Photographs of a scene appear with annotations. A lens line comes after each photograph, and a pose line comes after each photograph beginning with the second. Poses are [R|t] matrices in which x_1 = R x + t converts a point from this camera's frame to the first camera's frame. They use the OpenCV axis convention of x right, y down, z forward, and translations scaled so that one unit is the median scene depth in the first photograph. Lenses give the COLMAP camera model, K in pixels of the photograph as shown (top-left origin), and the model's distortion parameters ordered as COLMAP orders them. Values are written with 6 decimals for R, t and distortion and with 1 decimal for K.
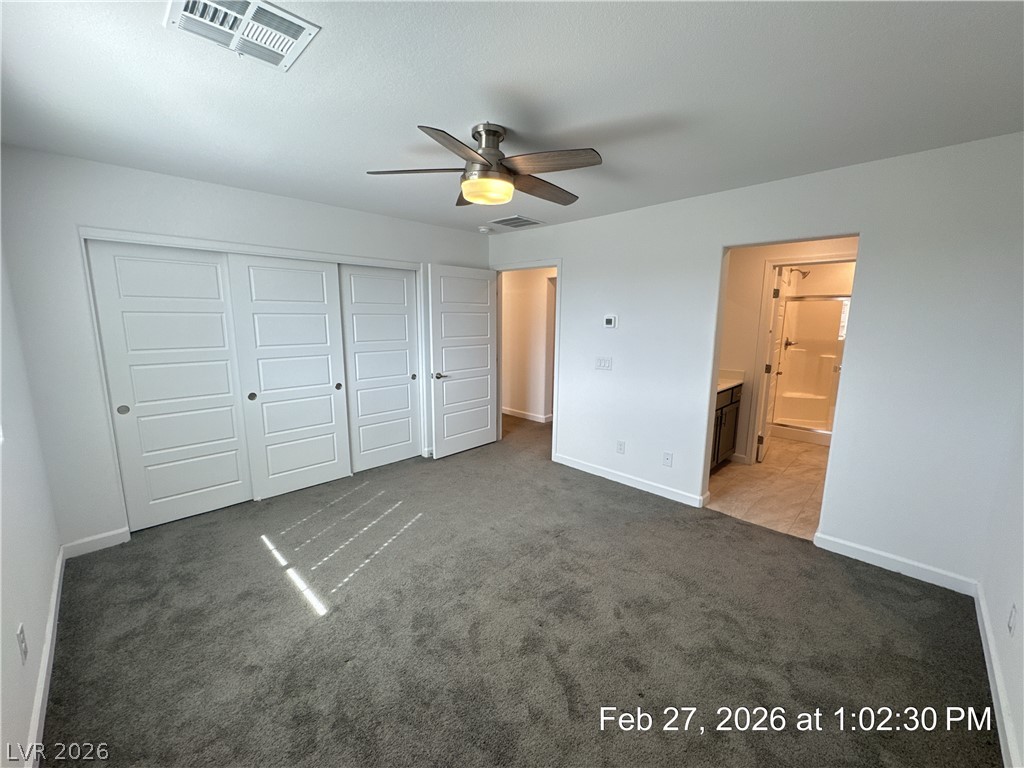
lens RADIAL K [[408.2, 0, 512.6], [0, 408.2, 384.2], [0, 0, 1]] dist [-0.001914, -0.000337]
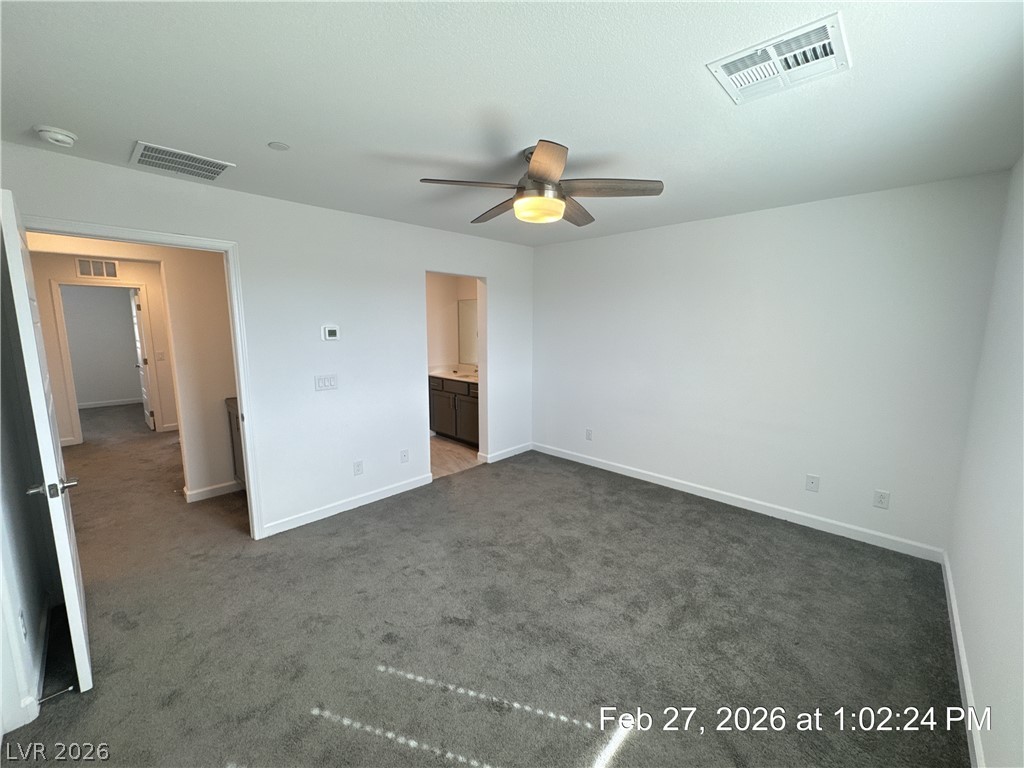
lens RADIAL K [[408.2, 0, 513.9], [0, 408.2, 383.5], [0, 0, 1]] dist [-0.001914, -0.000337]
pose [[-0.014362, -0.155894, 0.987669, -0.788279], [0.157818, 0.975037, 0.156195, -0.152252], [-0.987364, 0.158115, 0.010599, 0.777135]]
